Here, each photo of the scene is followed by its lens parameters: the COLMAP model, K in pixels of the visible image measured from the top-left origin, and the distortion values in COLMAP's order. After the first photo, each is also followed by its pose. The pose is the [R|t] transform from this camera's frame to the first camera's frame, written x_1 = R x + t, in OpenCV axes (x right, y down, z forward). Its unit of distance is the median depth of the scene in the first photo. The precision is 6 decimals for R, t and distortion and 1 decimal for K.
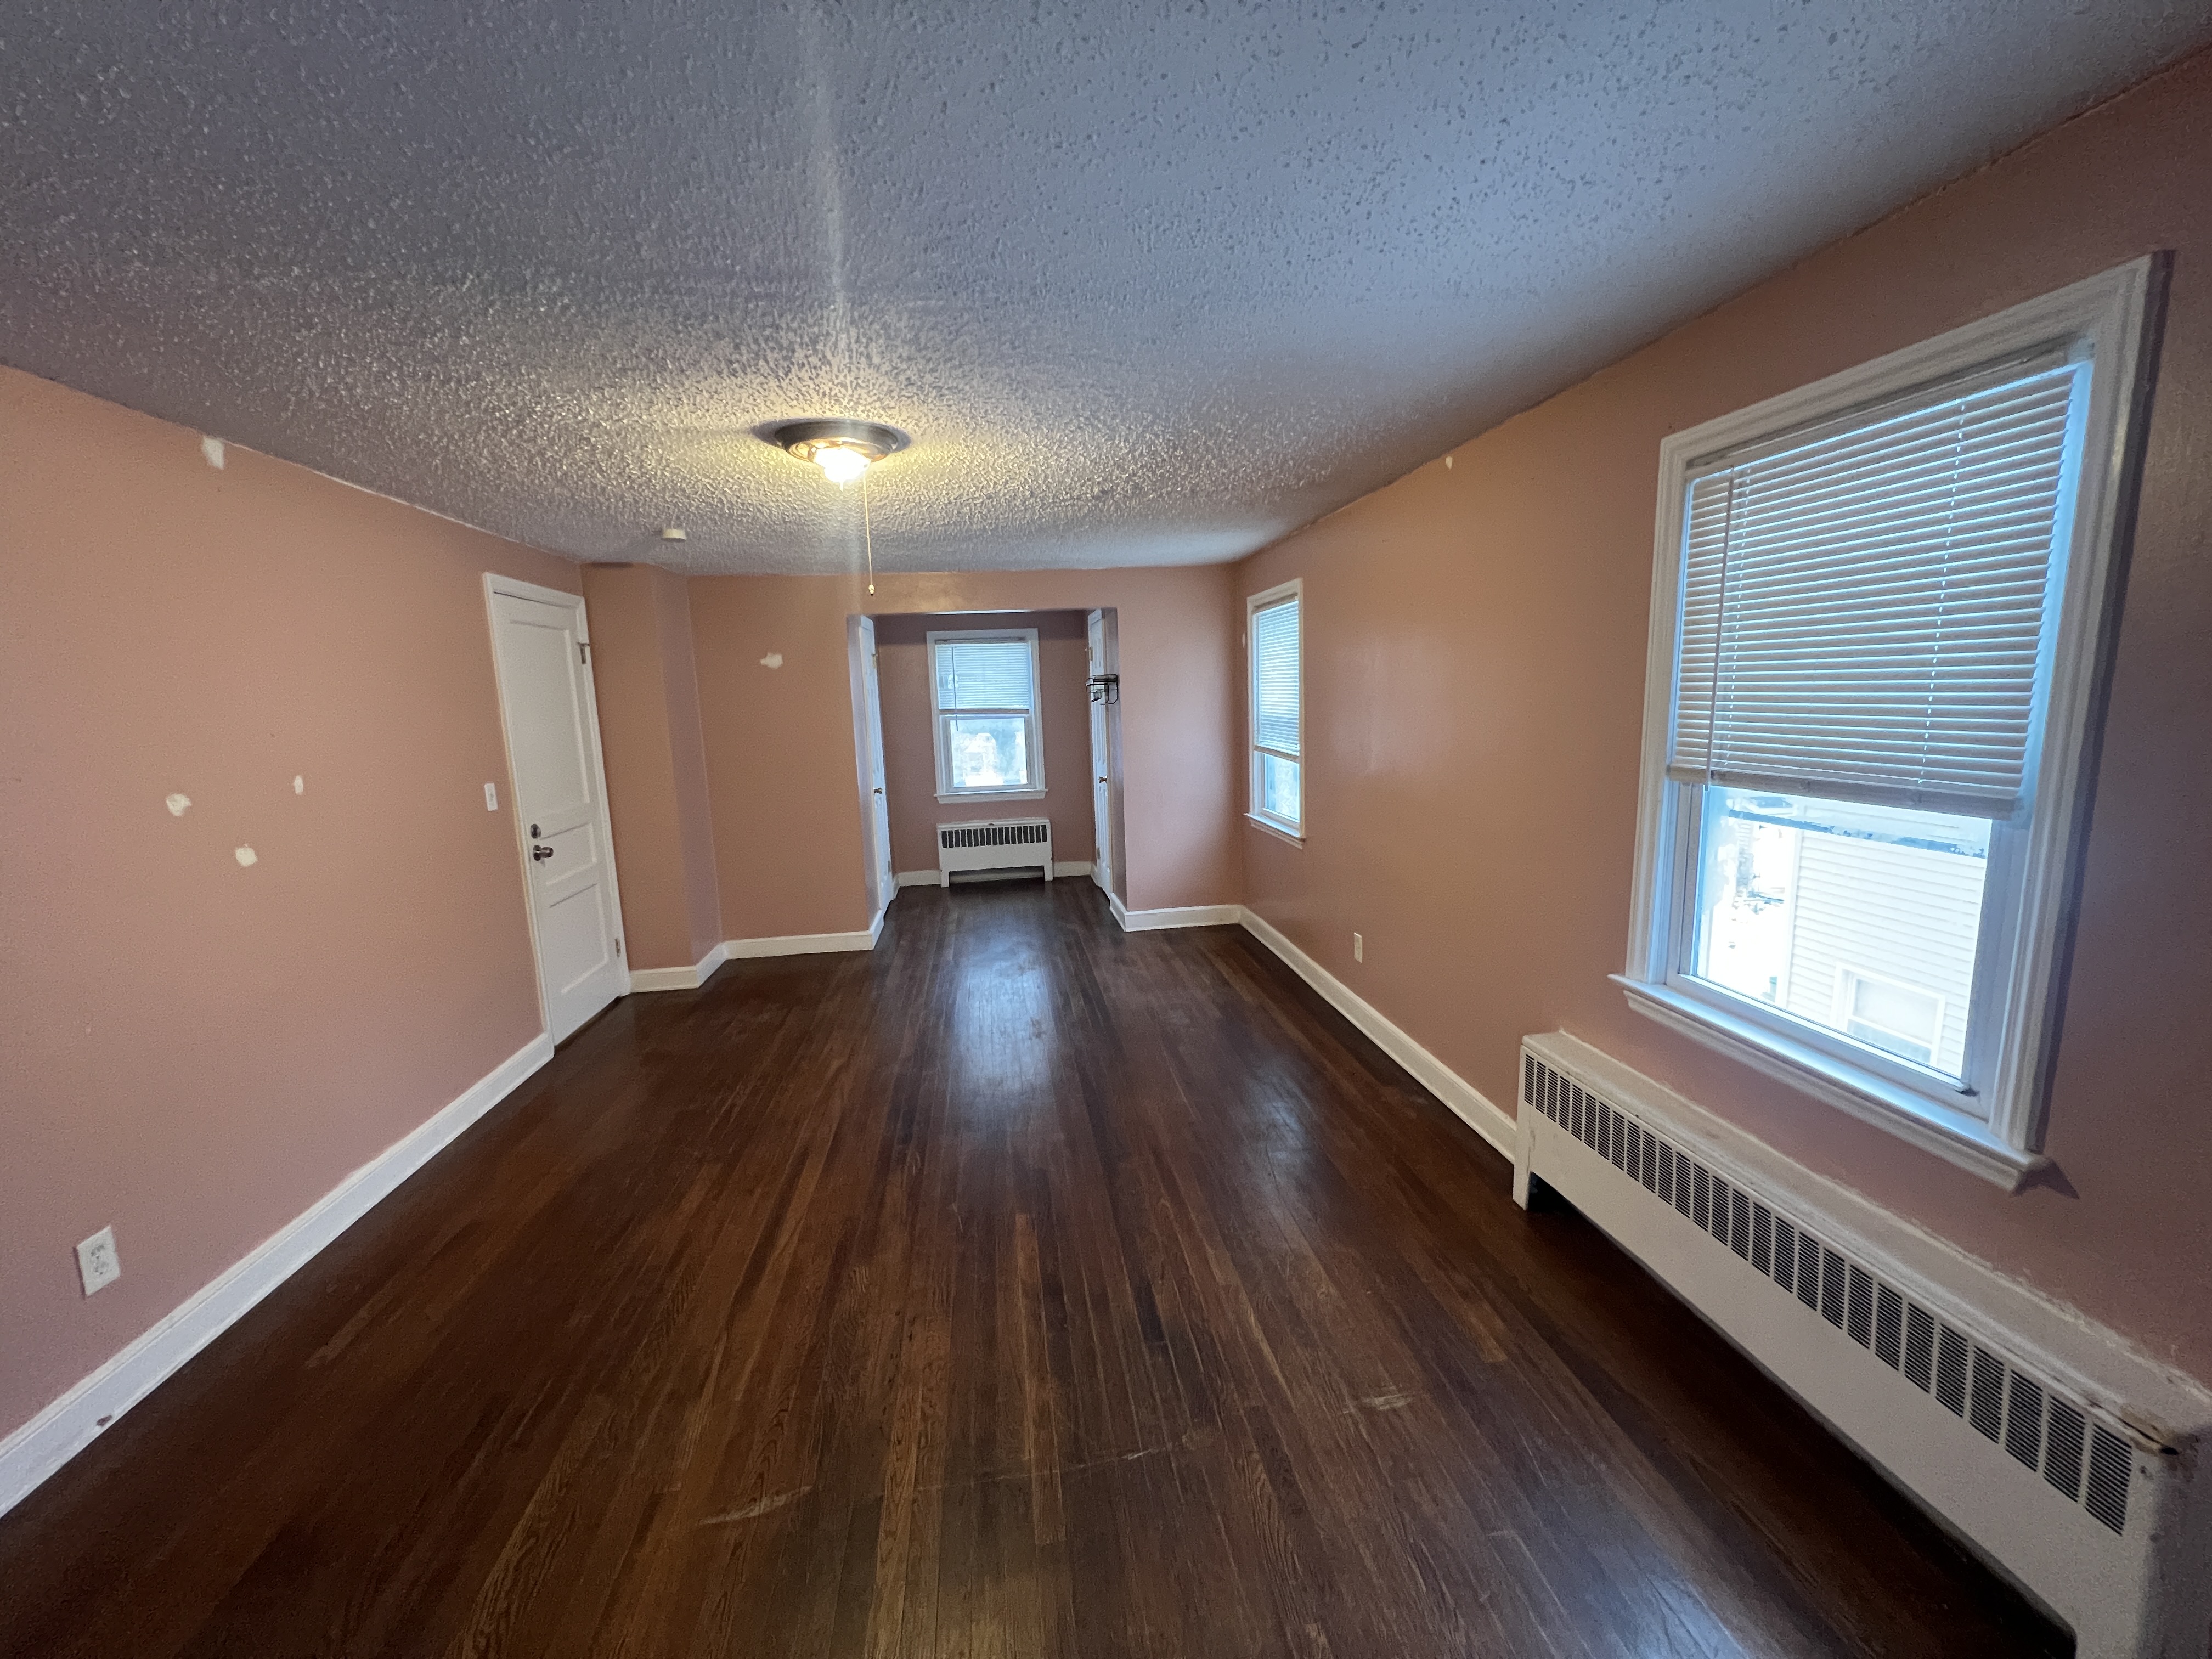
lens RADIAL K [[891.4, 0, 1102.9], [0, 891.4, 836.3], [0, 0, 1]] dist [-0.000186, 0.000172]
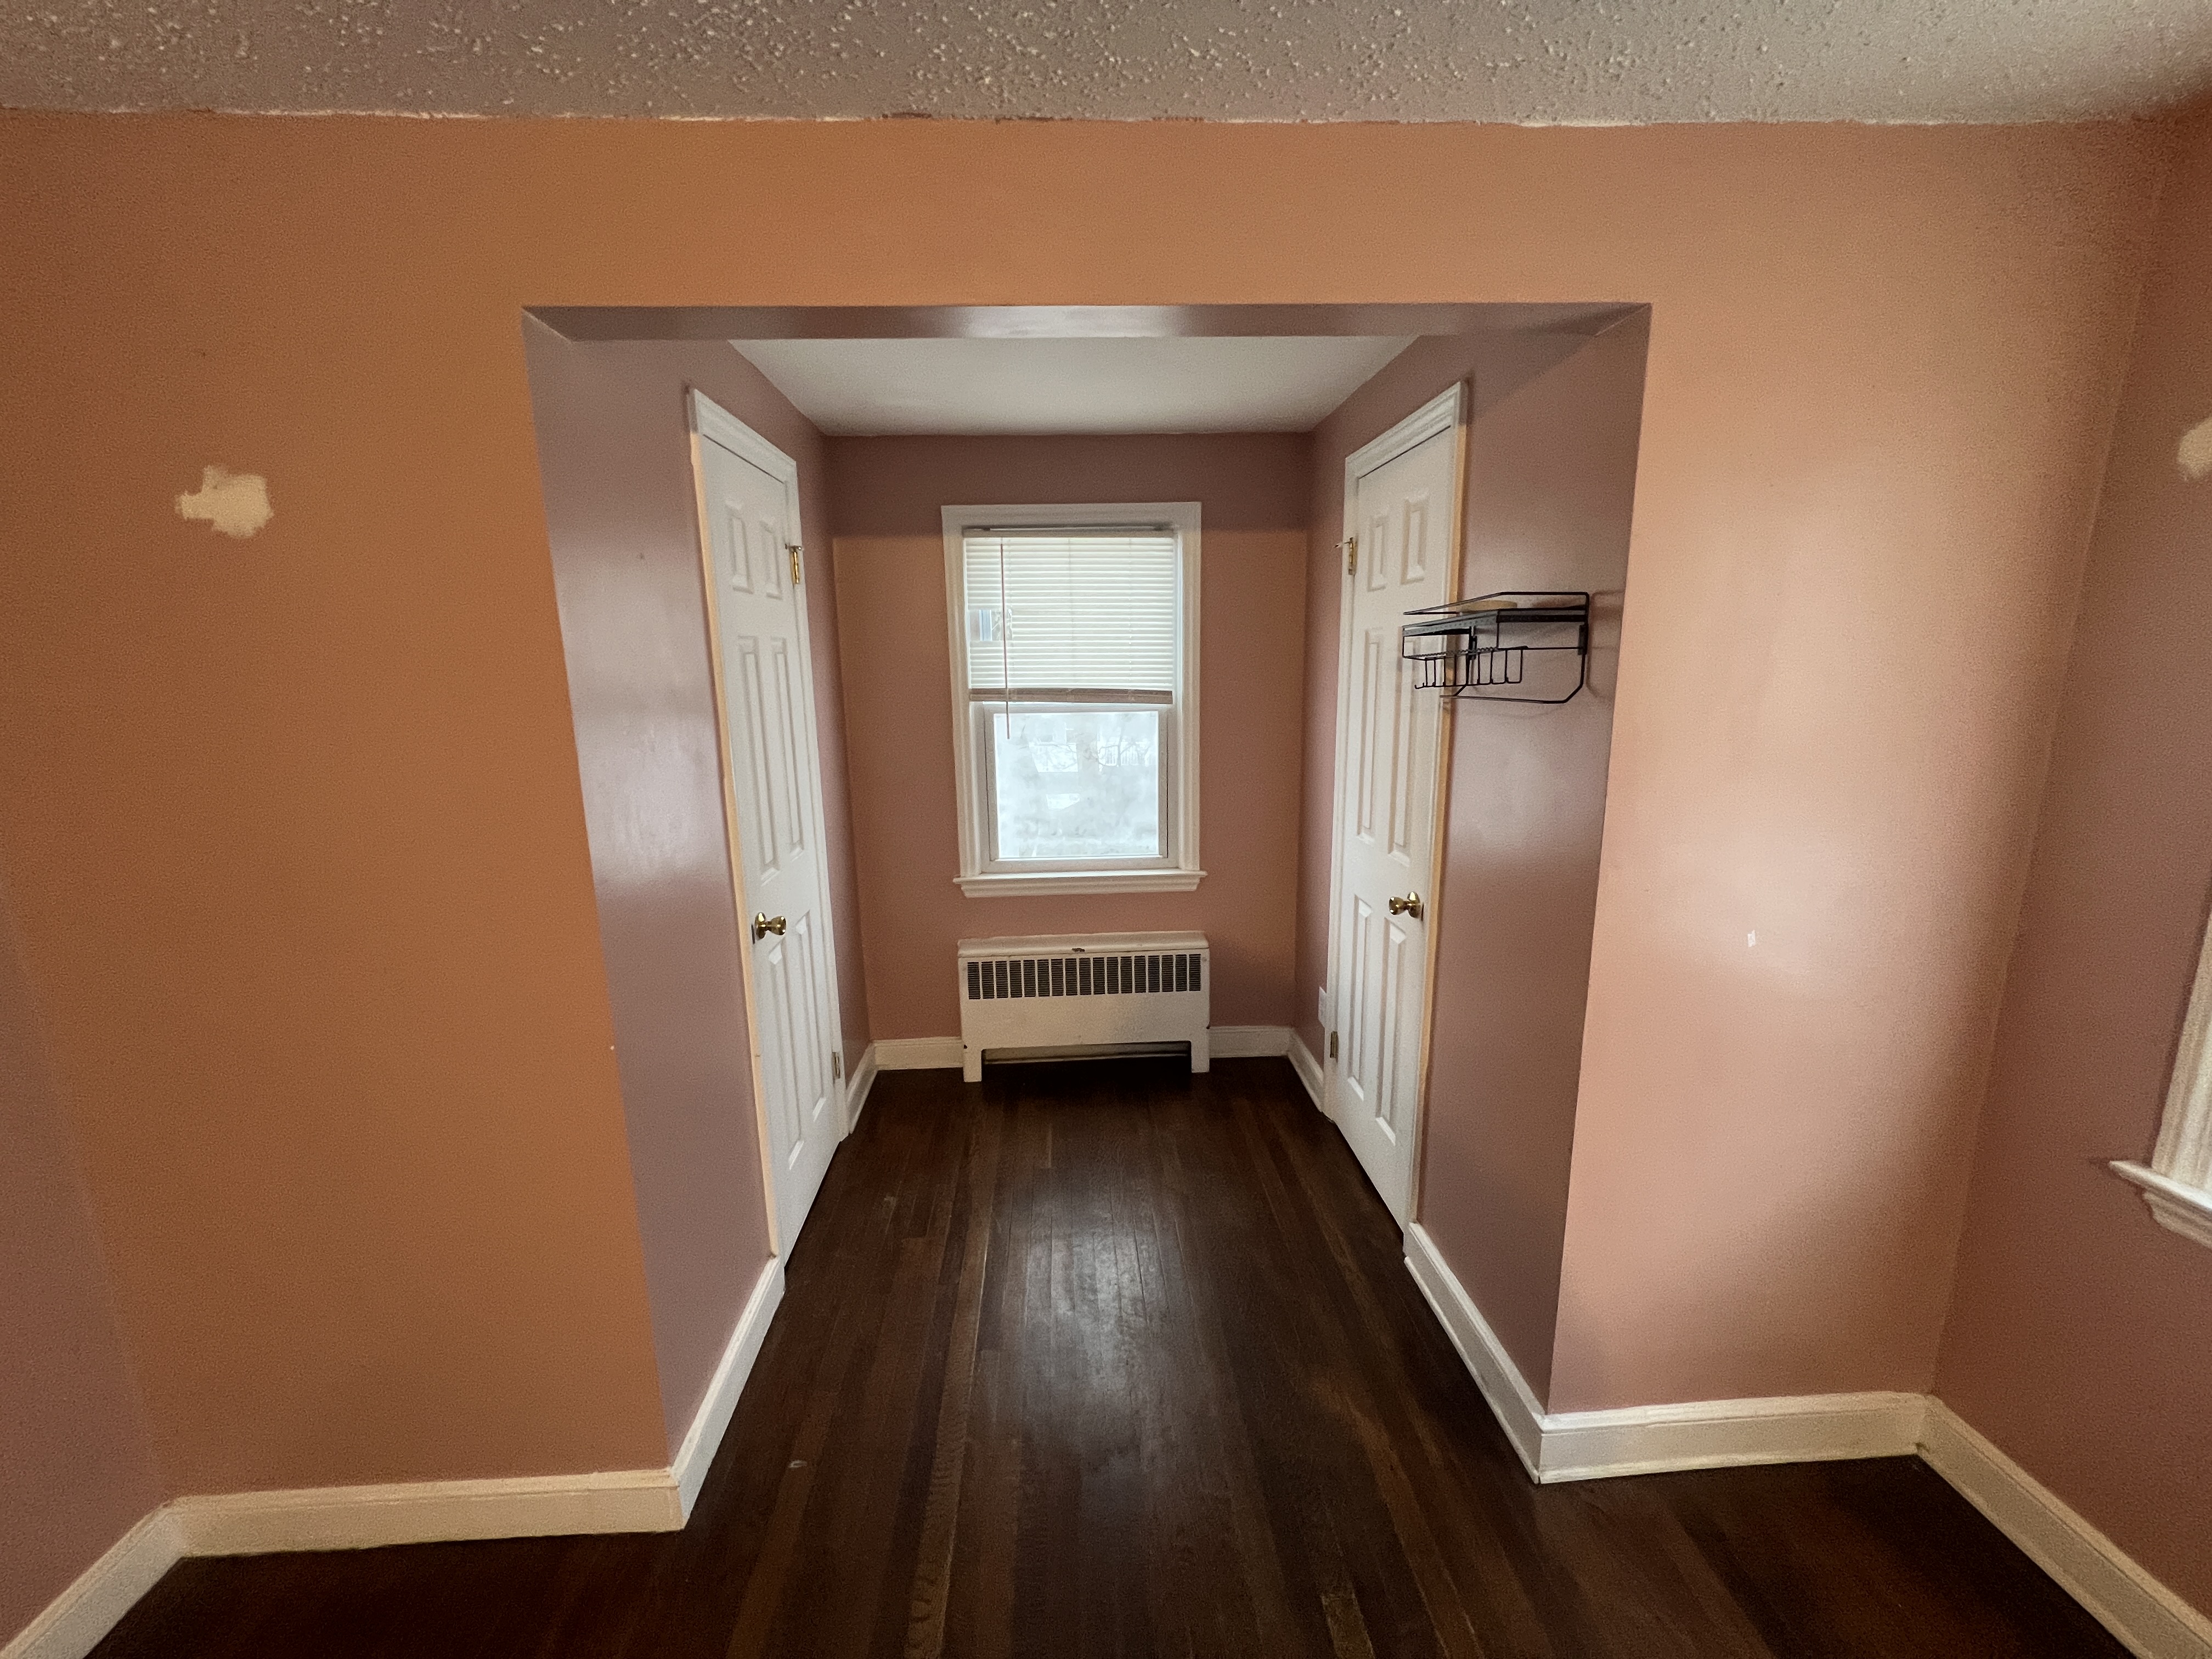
lens RADIAL K [[891.4, 0, 1102.9], [0, 891.4, 836.3], [0, 0, 1]] dist [-0.000186, 0.000172]
pose [[0.996682, 0.034293, -0.073814, -0.084318], [-0.031170, 0.998586, 0.043052, -0.092198], [0.075186, -0.040608, 0.996342, 0.573076]]
